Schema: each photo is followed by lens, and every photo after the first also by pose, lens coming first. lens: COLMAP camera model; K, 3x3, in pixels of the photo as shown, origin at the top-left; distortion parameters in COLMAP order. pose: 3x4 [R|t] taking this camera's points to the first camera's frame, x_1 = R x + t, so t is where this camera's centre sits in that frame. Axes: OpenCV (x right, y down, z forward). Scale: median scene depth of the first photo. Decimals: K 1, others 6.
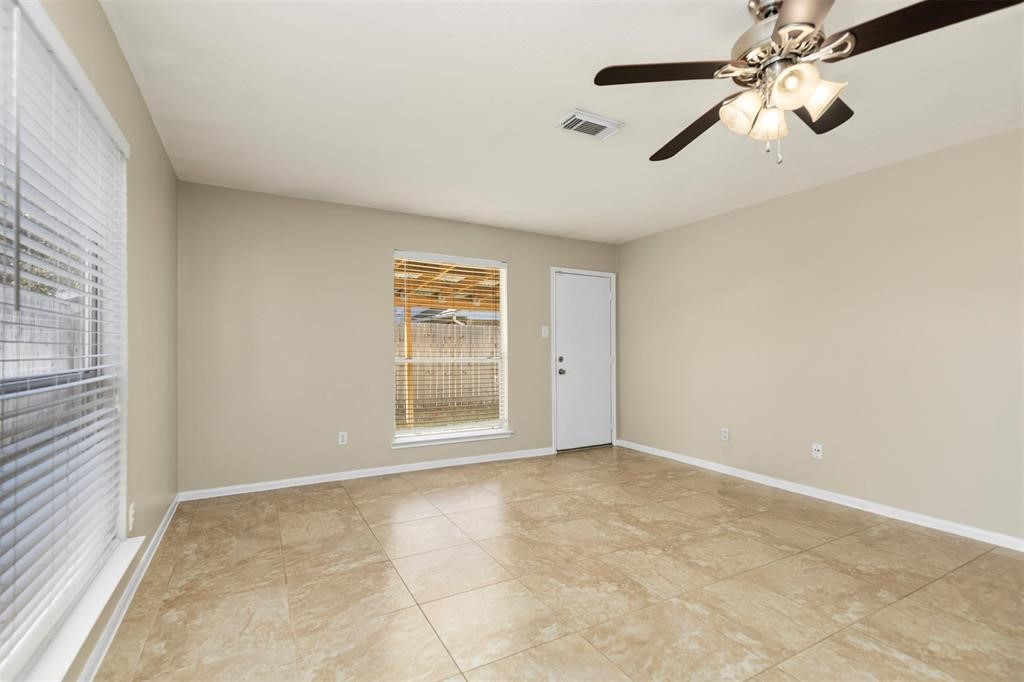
lens RADIAL K [[458.7, 0, 508.1], [0, 458.7, 346.0], [0, 0, 1]] dist [0.008493, -0.002581]
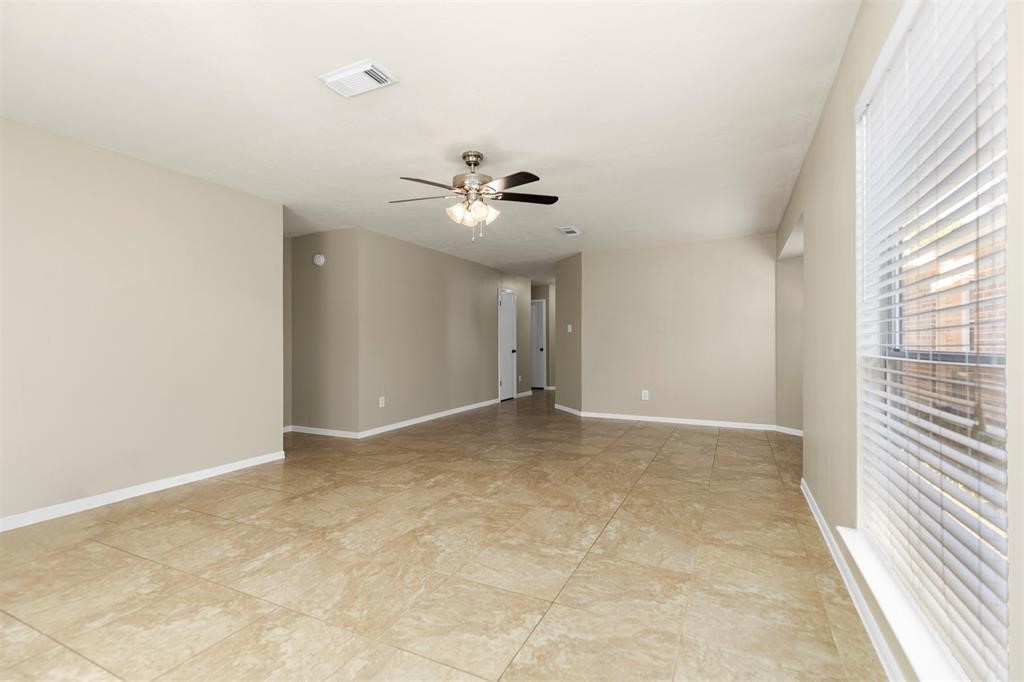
lens RADIAL K [[458.7, 0, 528.7], [0, 458.7, 338.4], [0, 0, 1]] dist [0.008493, -0.002581]
pose [[-0.603876, 0.010997, 0.797003, -0.723087], [-0.003699, 0.999855, -0.016599, 0.040838], [-0.797070, -0.012972, -0.603748, 1.278848]]
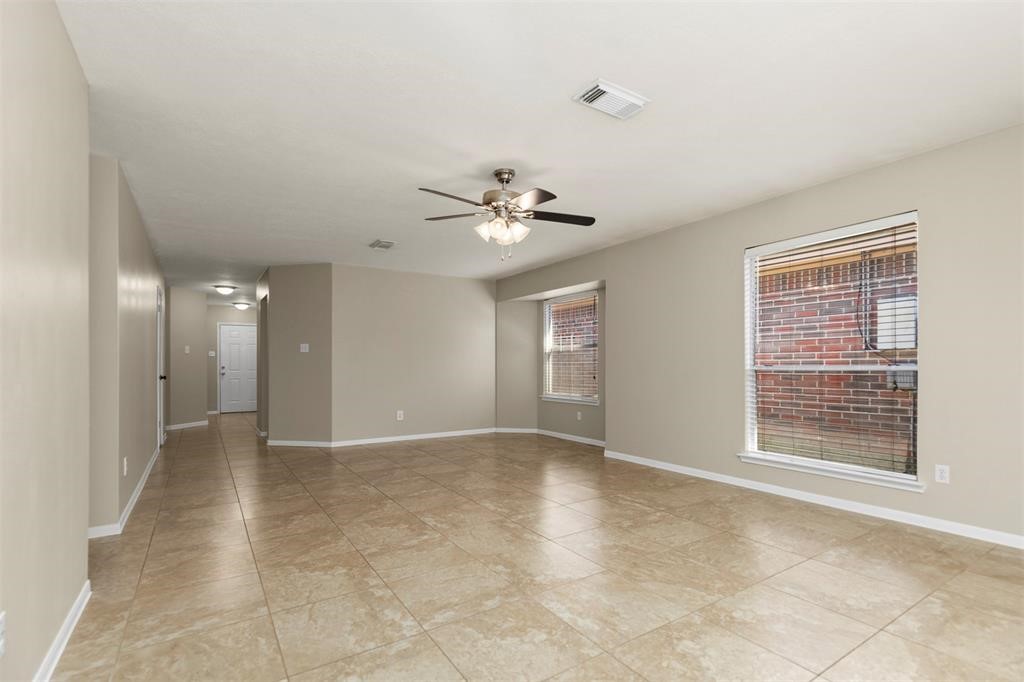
lens RADIAL K [[458.7, 0, 521.9], [0, 458.7, 362.8], [0, 0, 1]] dist [0.008493, -0.002581]
pose [[-0.996071, 0.005339, -0.088393, 0.436610], [0.006533, 0.999891, -0.013230, 0.047995], [0.088313, -0.013756, -0.995998, 1.882297]]
